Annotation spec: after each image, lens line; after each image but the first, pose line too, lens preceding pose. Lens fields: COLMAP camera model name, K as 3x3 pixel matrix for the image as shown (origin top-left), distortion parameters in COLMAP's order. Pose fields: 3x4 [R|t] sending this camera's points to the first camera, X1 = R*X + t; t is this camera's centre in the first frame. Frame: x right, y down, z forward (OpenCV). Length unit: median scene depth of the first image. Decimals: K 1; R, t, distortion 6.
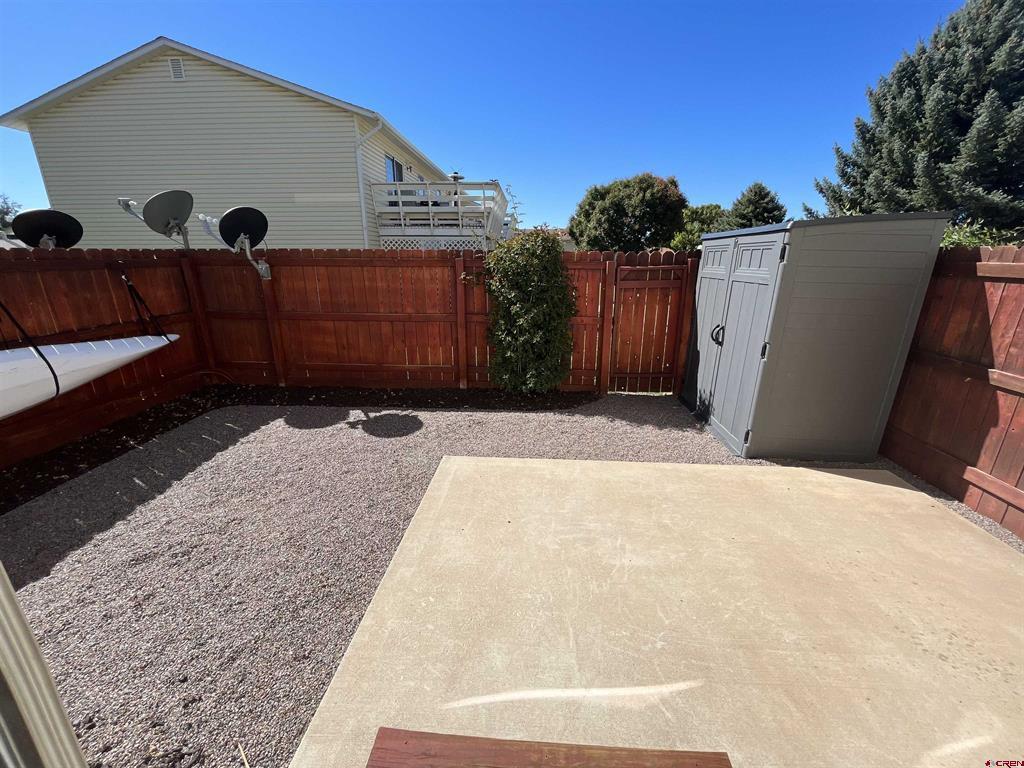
lens RADIAL K [[418.7, 0, 510.6], [0, 418.7, 385.3], [0, 0, 1]] dist [0.001020, 0.000115]
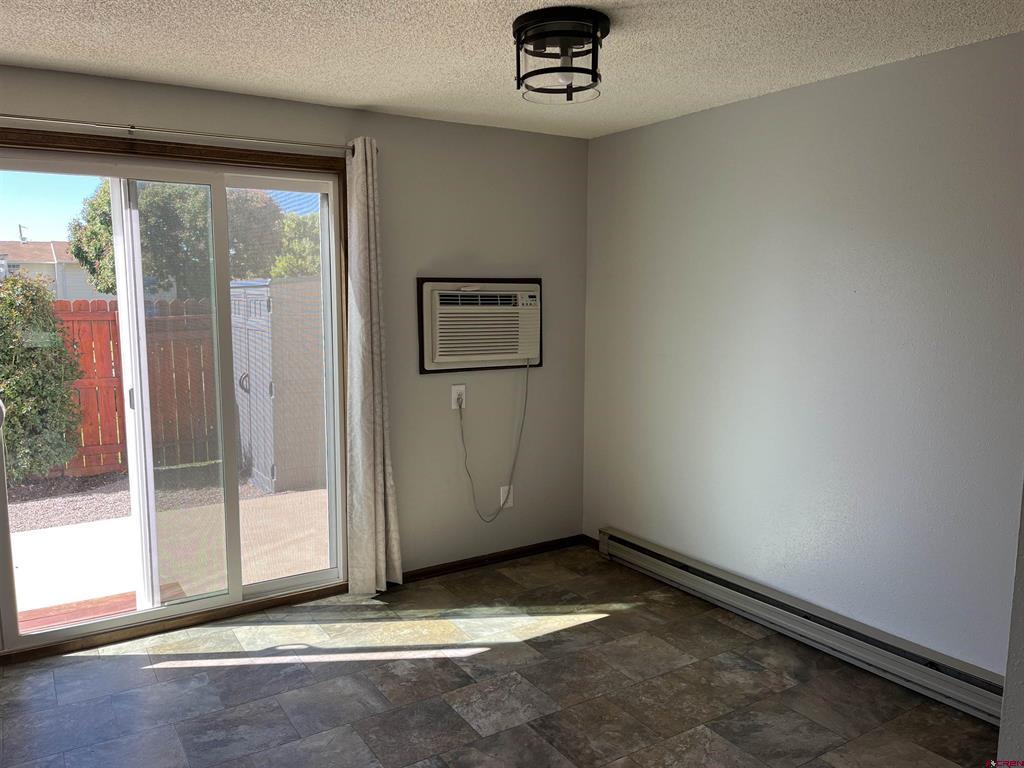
lens RADIAL K [[776.0, 0, 513.3], [0, 776.0, 385.2], [0, 0, 1]] dist [0.006508, -0.008632]
pose [[0.804064, -0.075938, 0.589674, -0.078474], [0.179083, 0.976682, -0.118416, 0.238097], [-0.566931, 0.200814, 0.798914, -0.902049]]
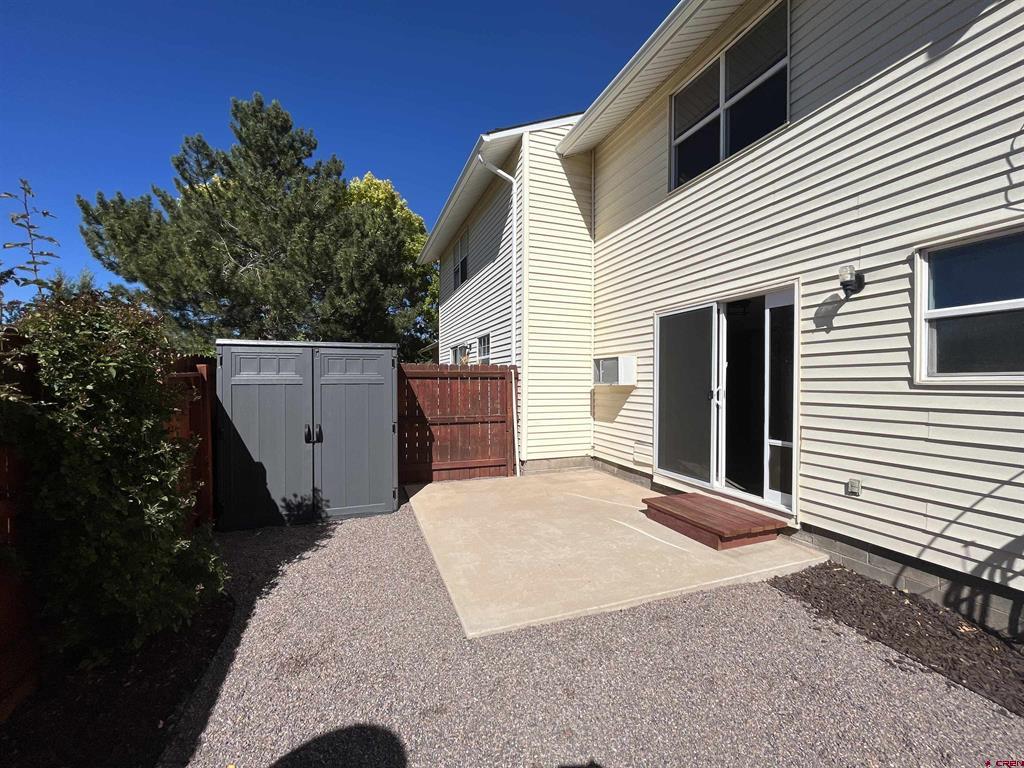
lens RADIAL K [[418.7, 0, 510.1], [0, 418.7, 383.7], [0, 0, 1]] dist [0.001020, 0.000115]
pose [[-0.400231, -0.011377, 0.916344, -0.764156], [0.270289, 0.953976, 0.129898, -0.272960], [-0.875648, 0.299667, -0.378735, 1.025760]]
